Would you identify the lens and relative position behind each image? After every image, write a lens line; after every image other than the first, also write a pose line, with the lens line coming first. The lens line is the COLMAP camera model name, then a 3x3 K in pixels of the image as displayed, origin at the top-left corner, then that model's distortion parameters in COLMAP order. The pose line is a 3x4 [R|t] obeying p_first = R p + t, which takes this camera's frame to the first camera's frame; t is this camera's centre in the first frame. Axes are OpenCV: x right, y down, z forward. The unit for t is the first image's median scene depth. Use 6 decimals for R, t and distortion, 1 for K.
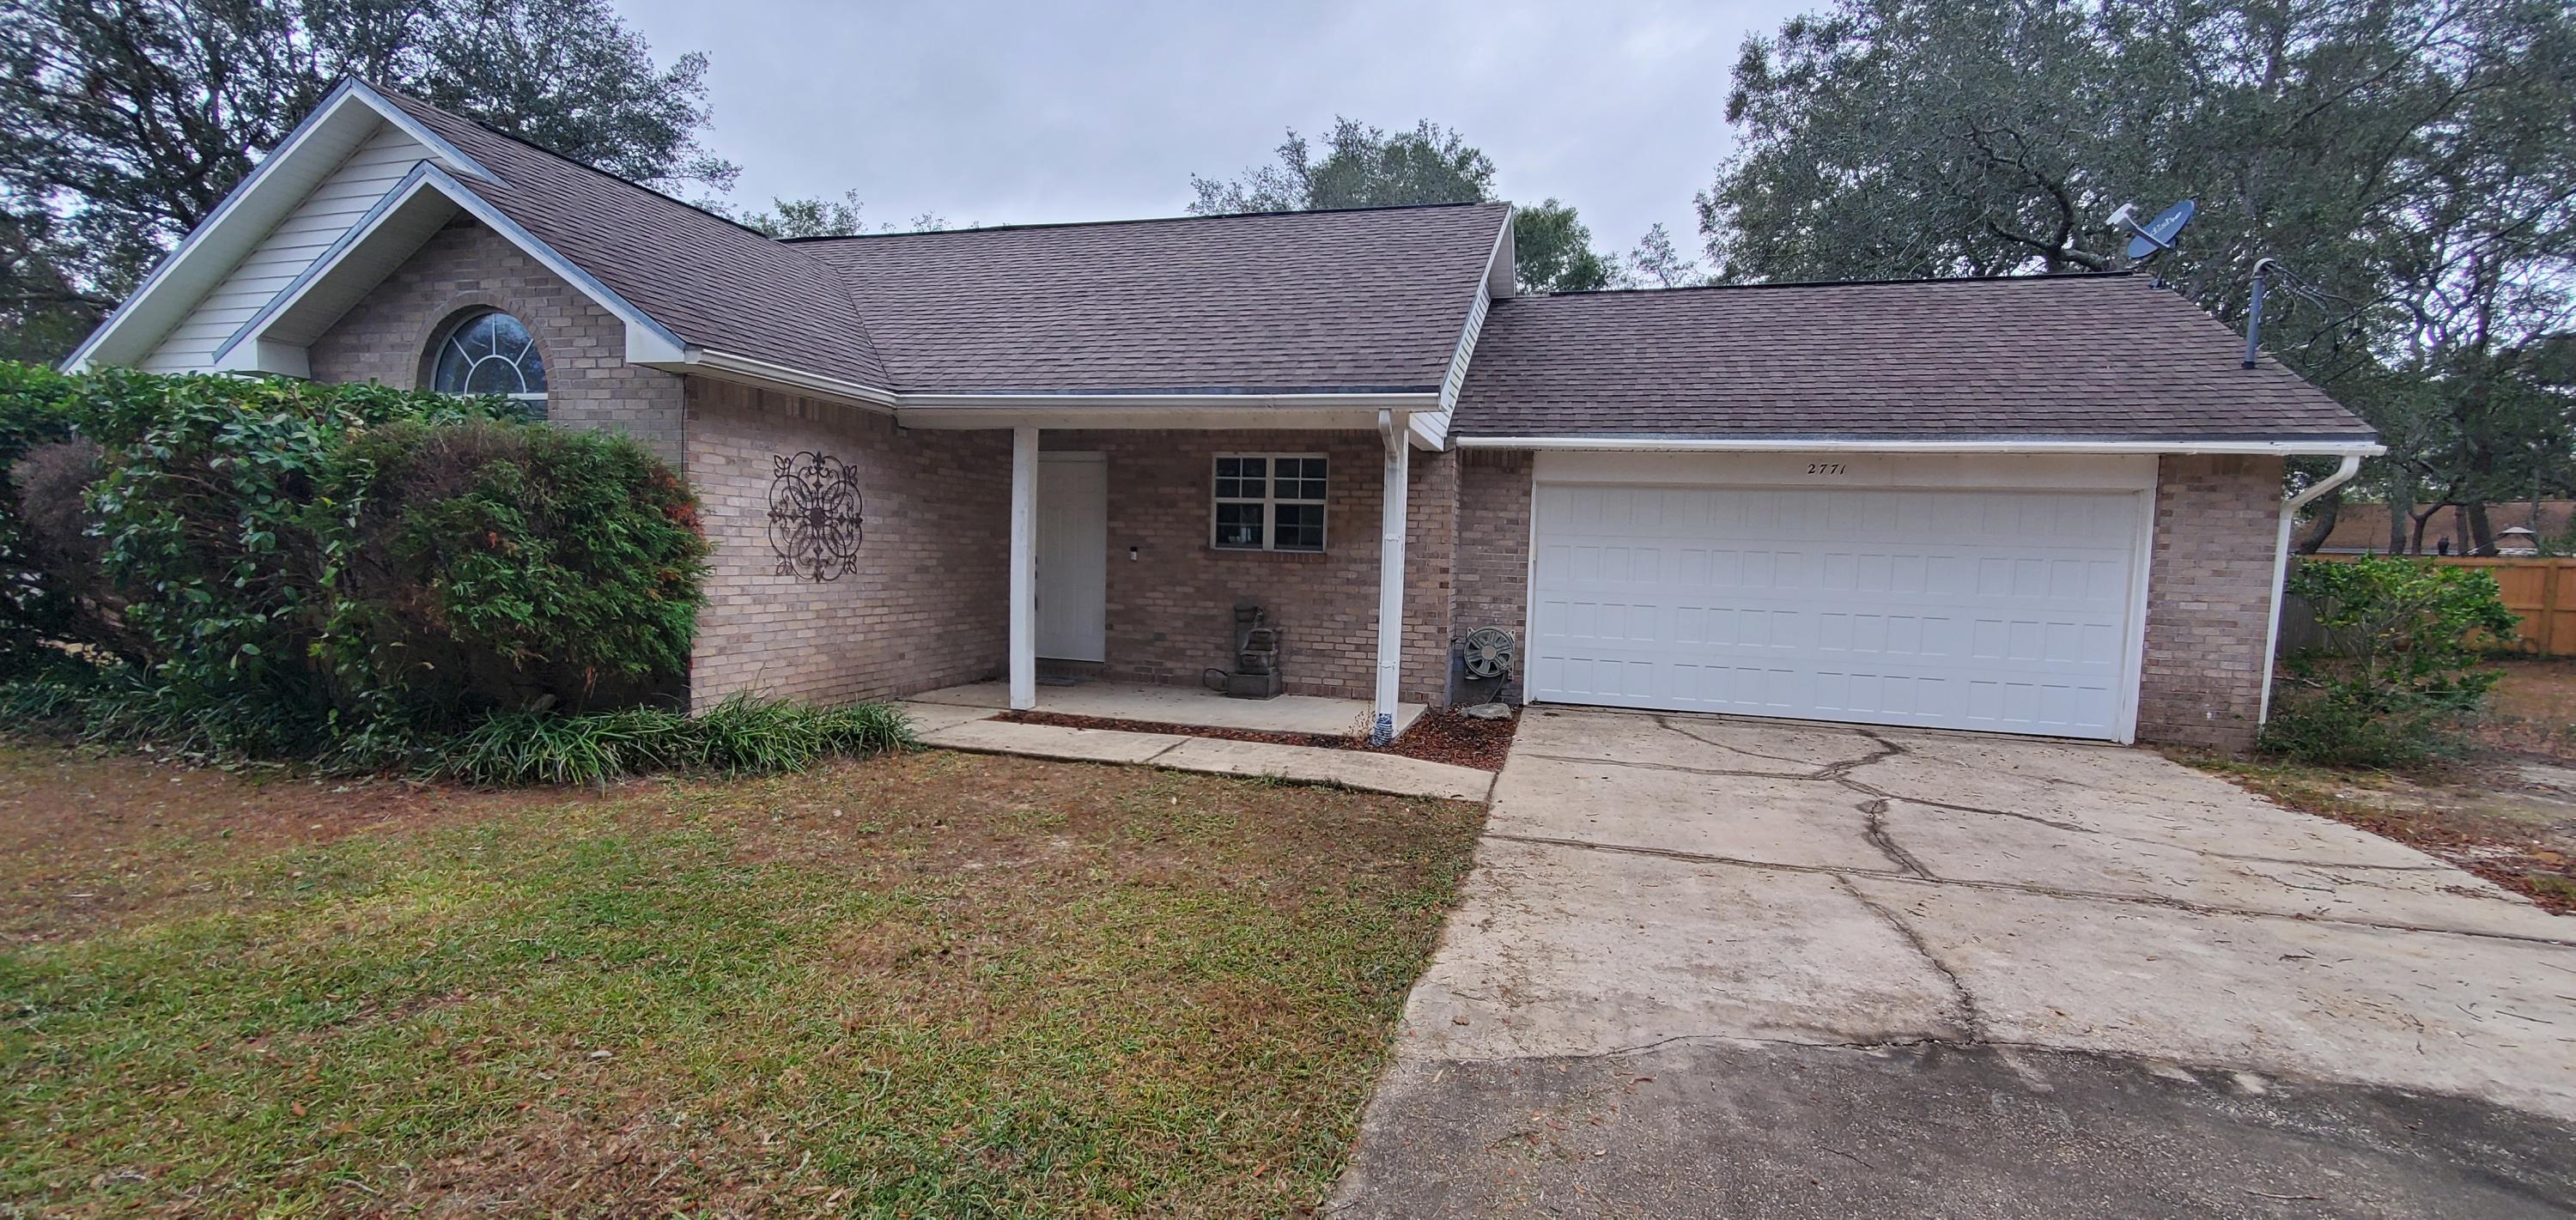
lens RADIAL K [[1041.0, 0, 1300.3], [0, 1041.0, 618.1], [0, 0, 1]] dist [0.000163, -0.000853]
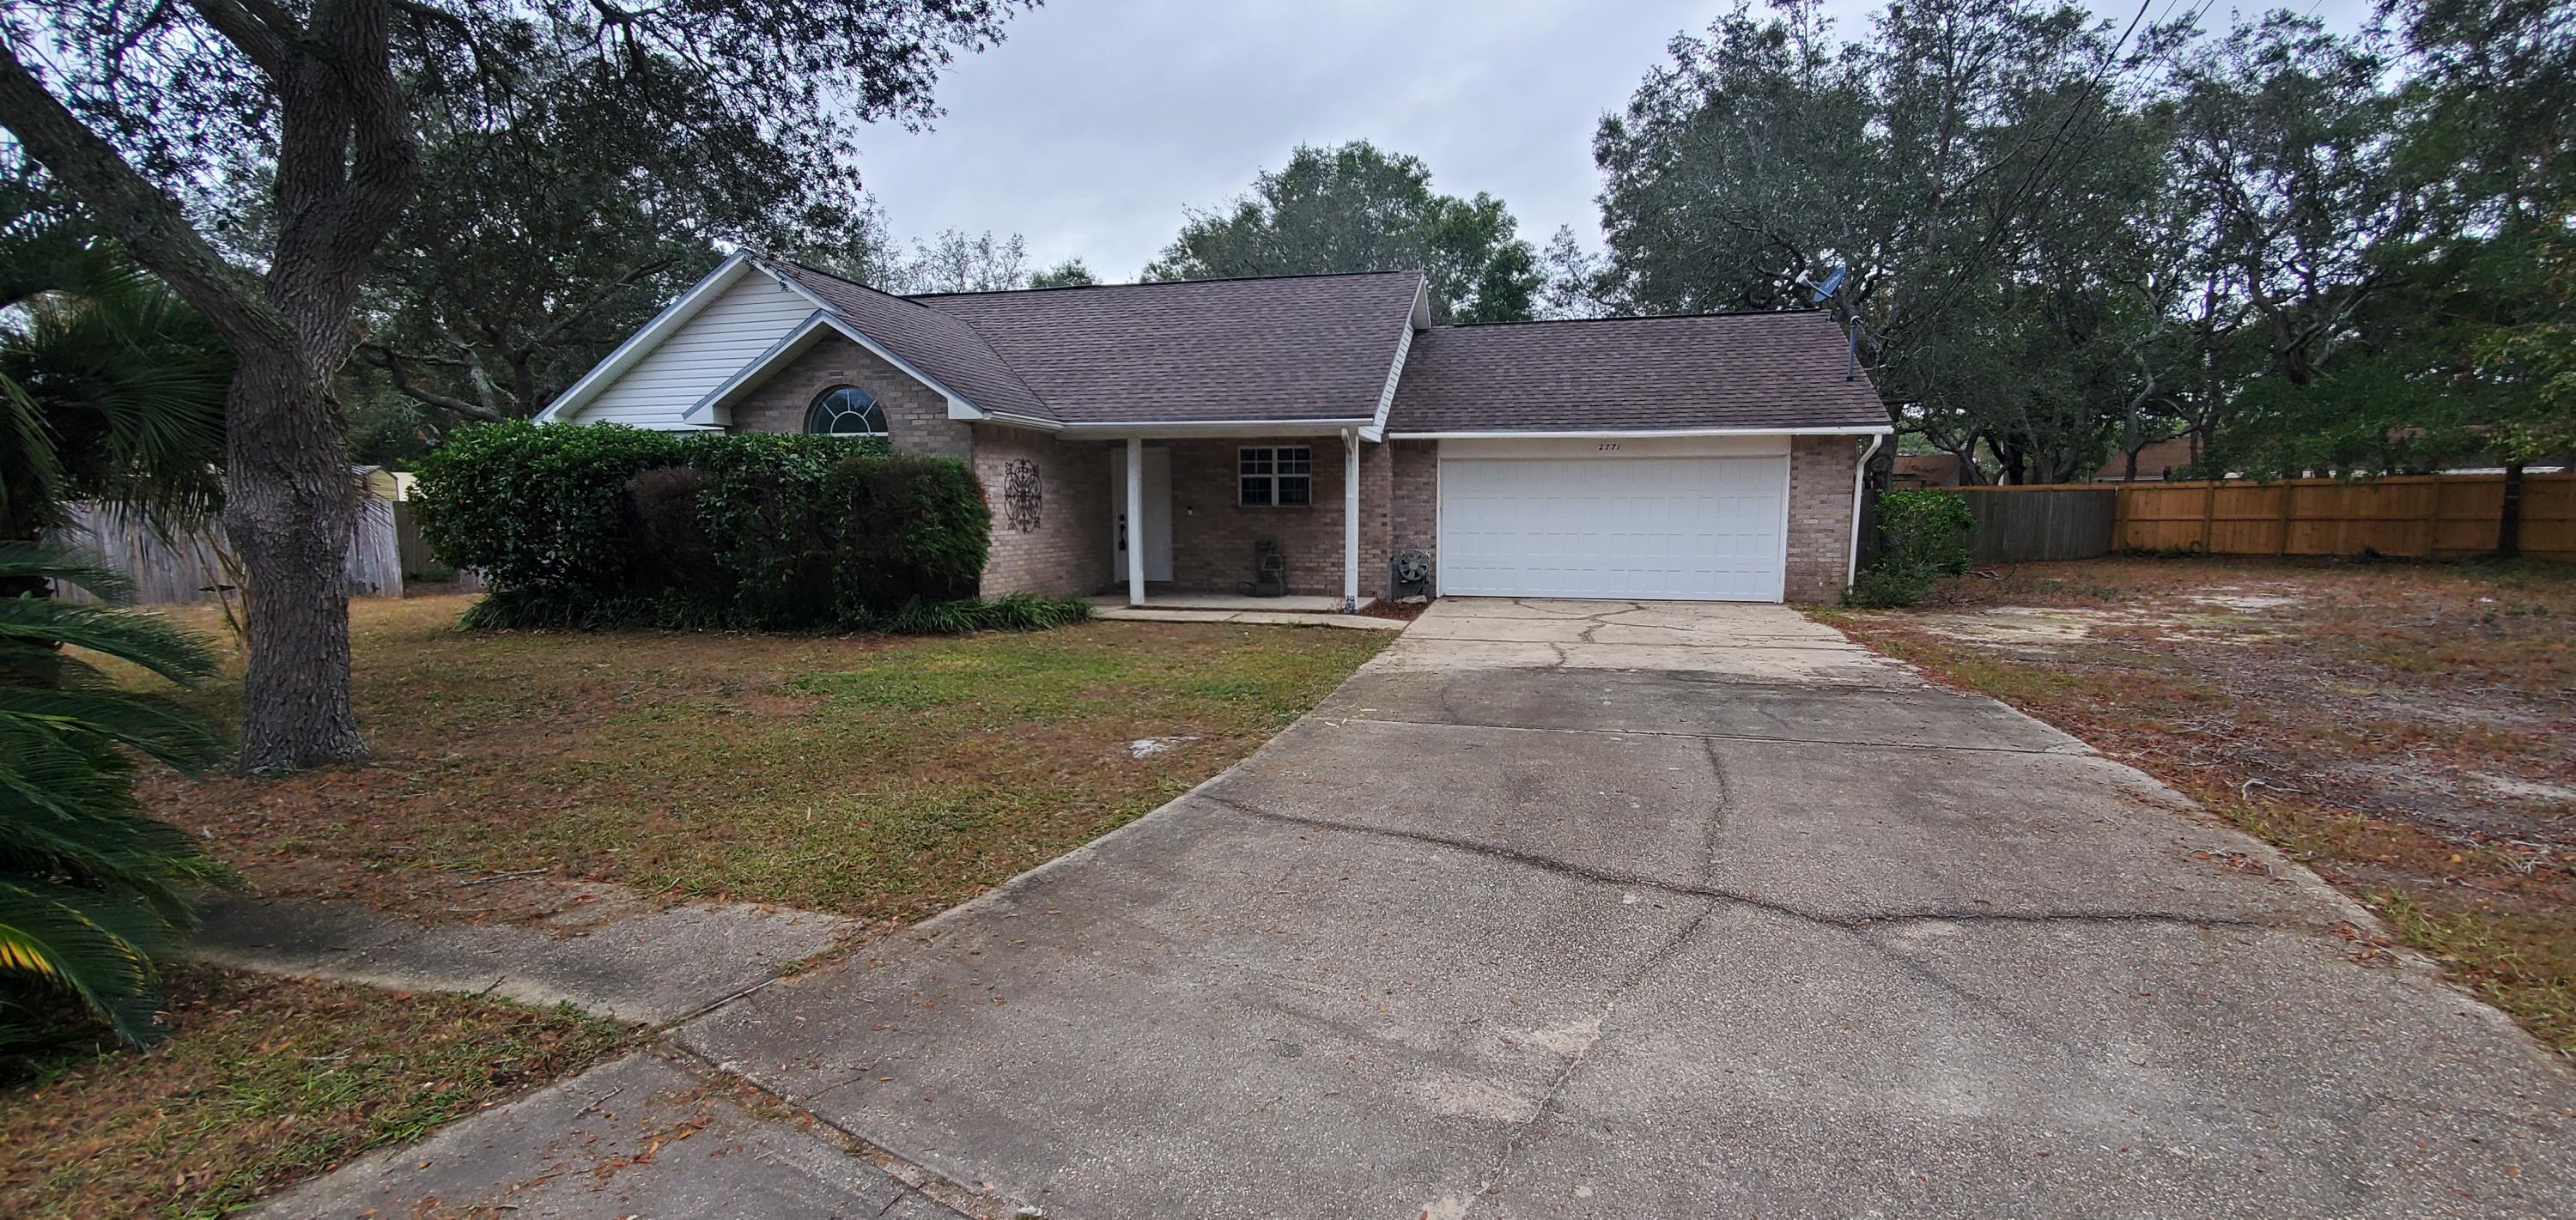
lens RADIAL K [[1041.0, 0, 1300.3], [0, 1041.0, 618.1], [0, 0, 1]] dist [0.000163, -0.000853]
pose [[0.998878, -0.035913, 0.030878, -0.052369], [0.034544, 0.998443, 0.043800, 0.041240], [-0.032403, -0.042684, 0.998563, -0.669309]]
